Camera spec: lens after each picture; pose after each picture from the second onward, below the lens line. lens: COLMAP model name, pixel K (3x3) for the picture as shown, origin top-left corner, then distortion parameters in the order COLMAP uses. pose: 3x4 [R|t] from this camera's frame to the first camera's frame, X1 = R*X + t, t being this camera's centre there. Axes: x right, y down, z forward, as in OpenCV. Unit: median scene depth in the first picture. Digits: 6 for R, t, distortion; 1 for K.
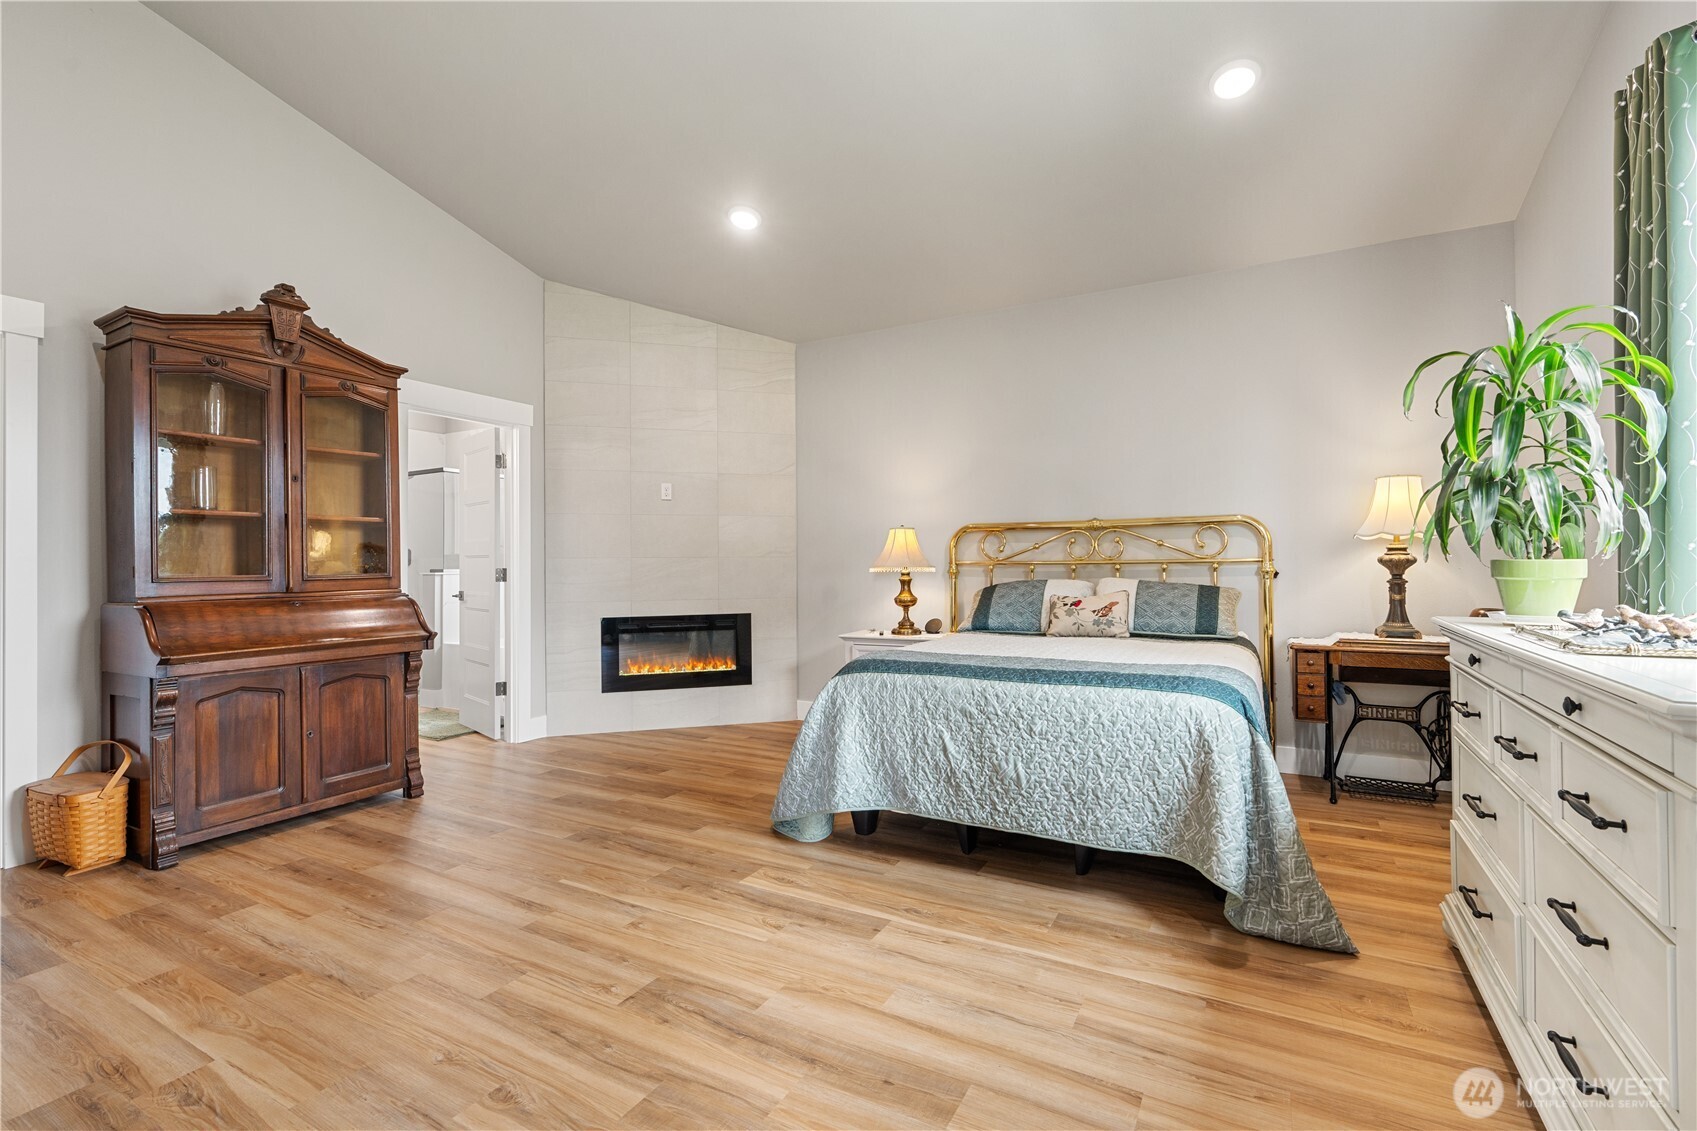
lens RADIAL K [[763.4, 0, 855.9], [0, 763.4, 556.5], [0, 0, 1]] dist [-0.008349, 0.003084]
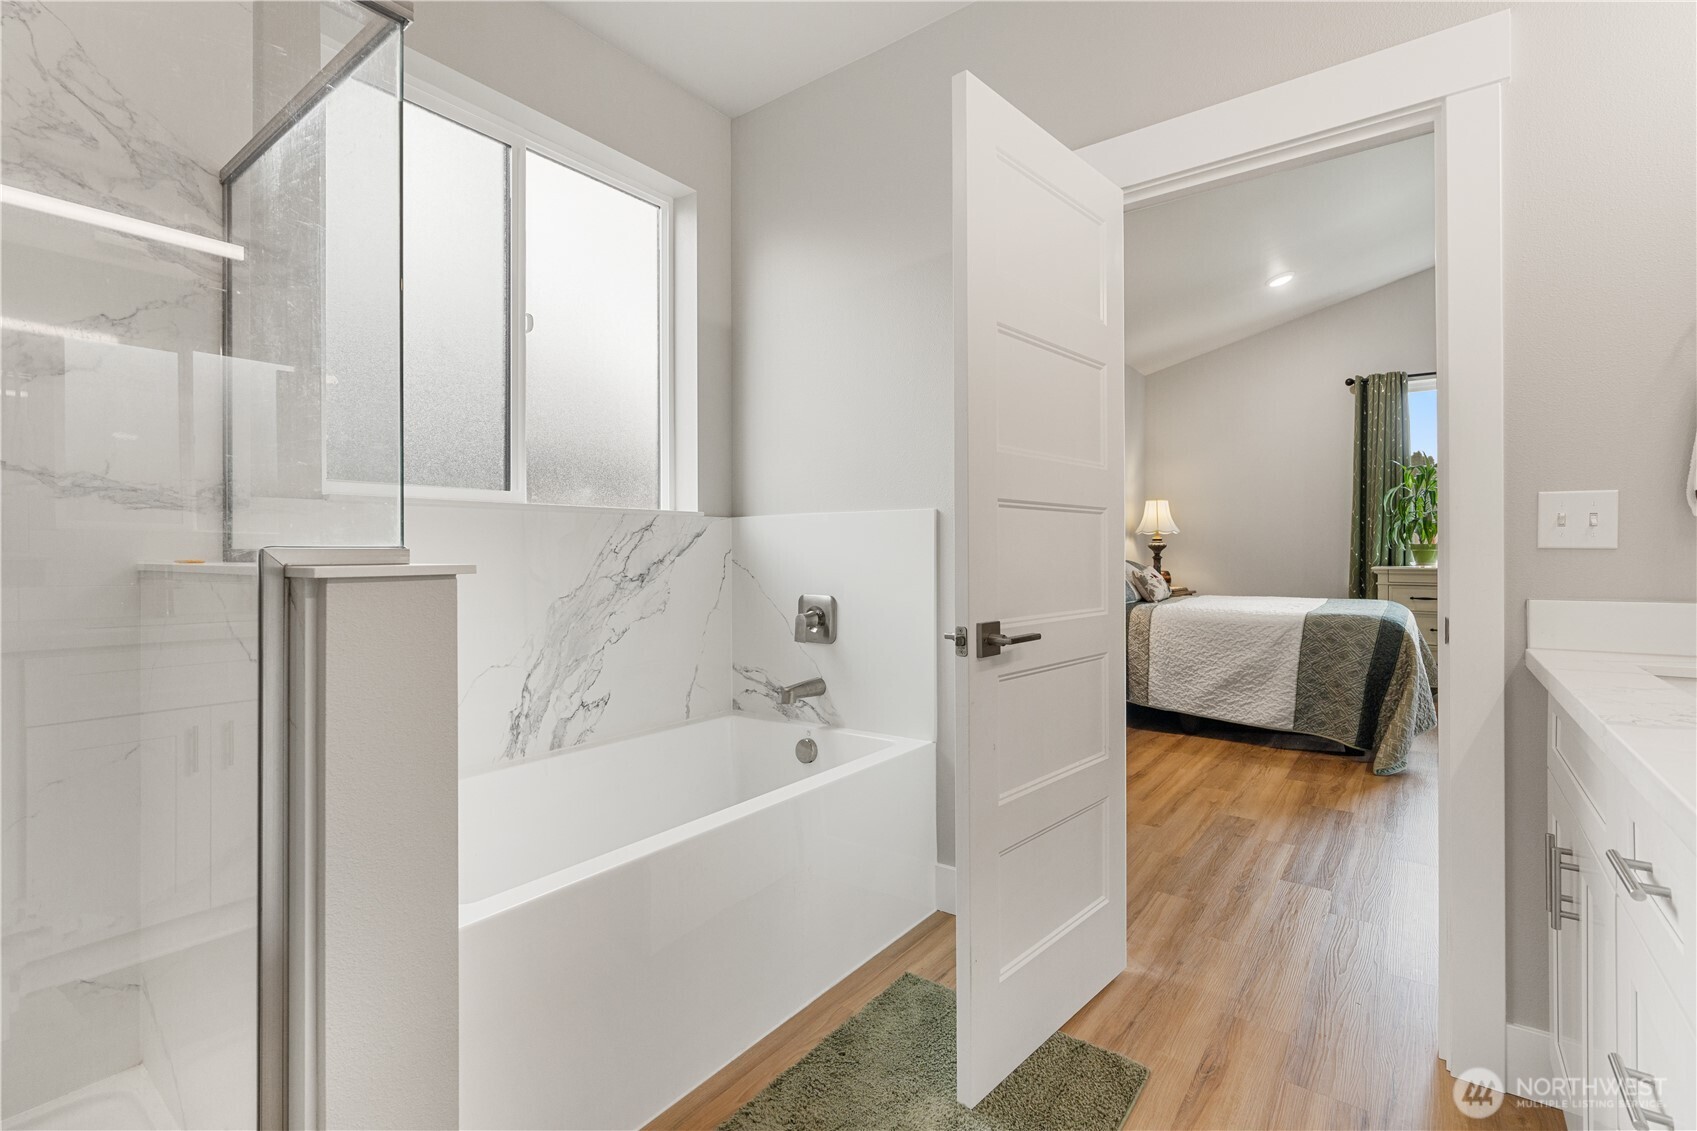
lens RADIAL K [[763.4, 0, 852.3], [0, 763.4, 555.7], [0, 0, 1]] dist [-0.008349, 0.003084]
pose [[0.134704, -0.000593, 0.990886, -1.452830], [-0.006640, 0.999977, 0.001501, 0.037868], [-0.990864, -0.006782, 0.134697, 1.782421]]
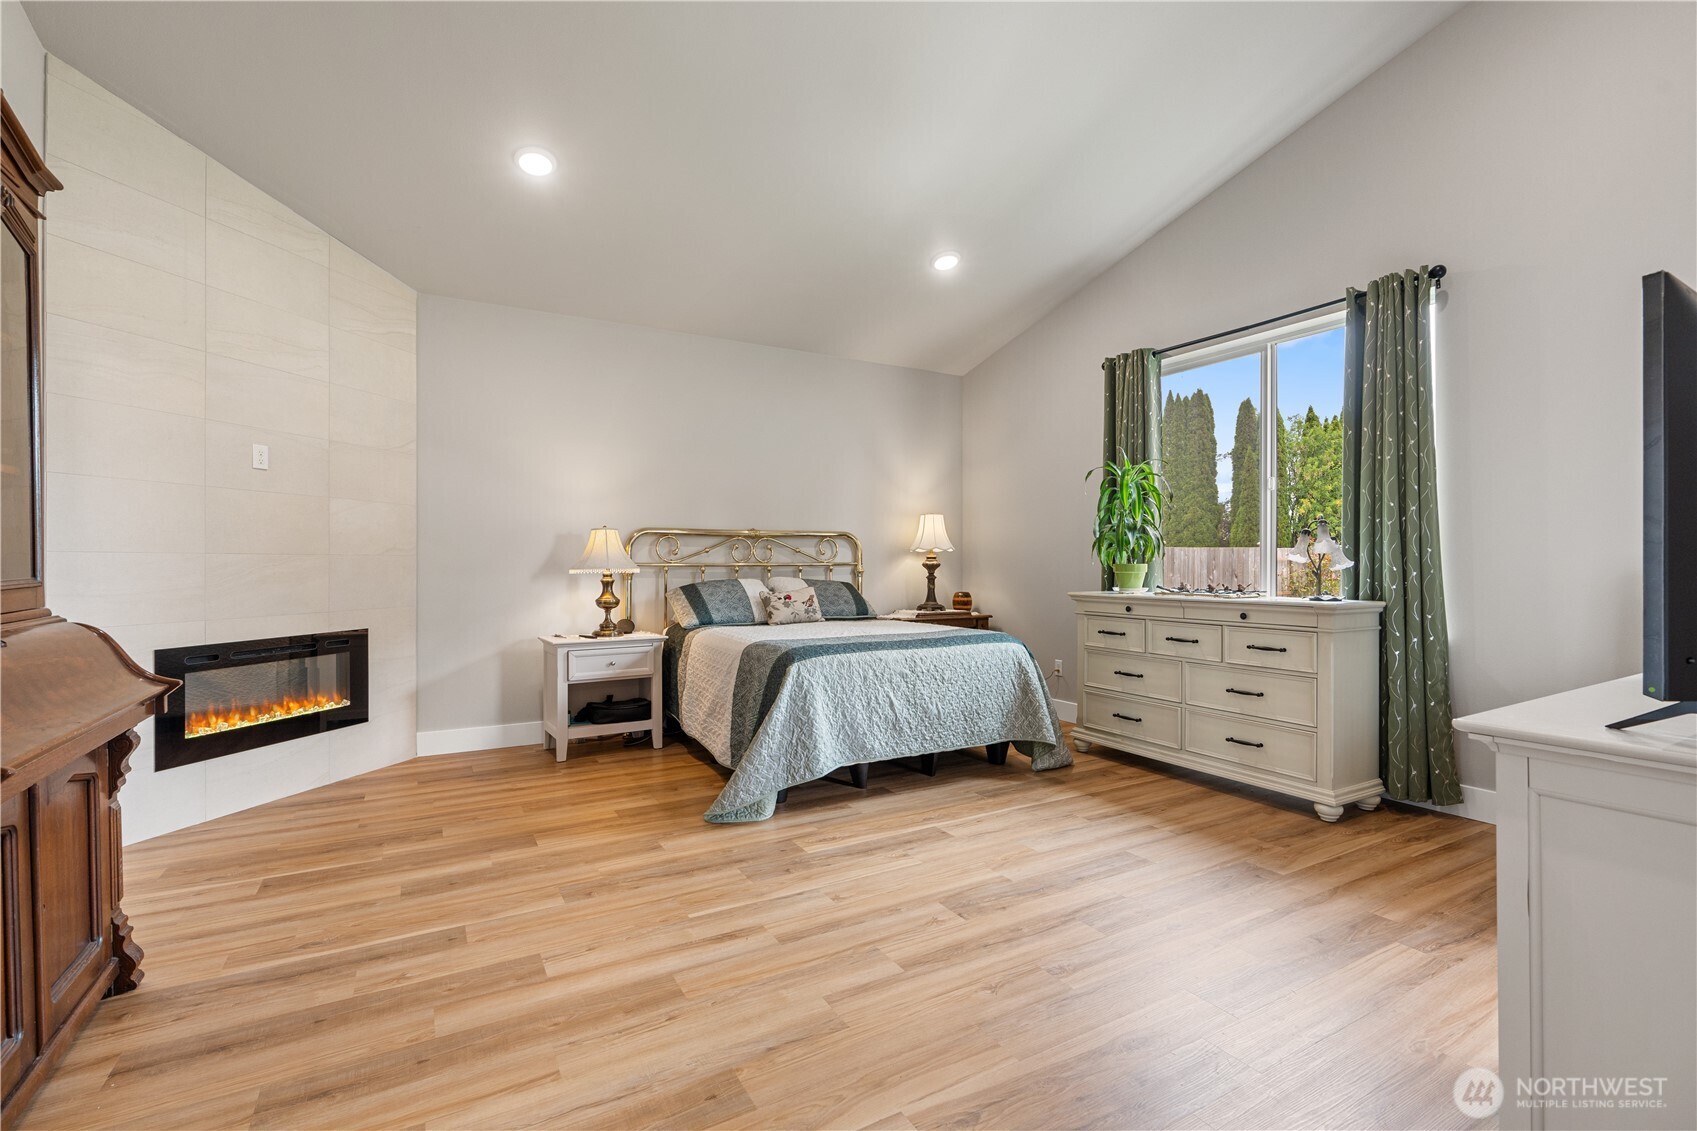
lens RADIAL K [[763.4, 0, 849.4], [0, 763.4, 564.9], [0, 0, 1]] dist [-0.008349, 0.003084]
pose [[0.516043, 0.005699, 0.856544, -0.975797], [-0.010156, 0.999948, -0.000535, 0.010394], [-0.856503, -0.008423, 0.516074, 0.350583]]
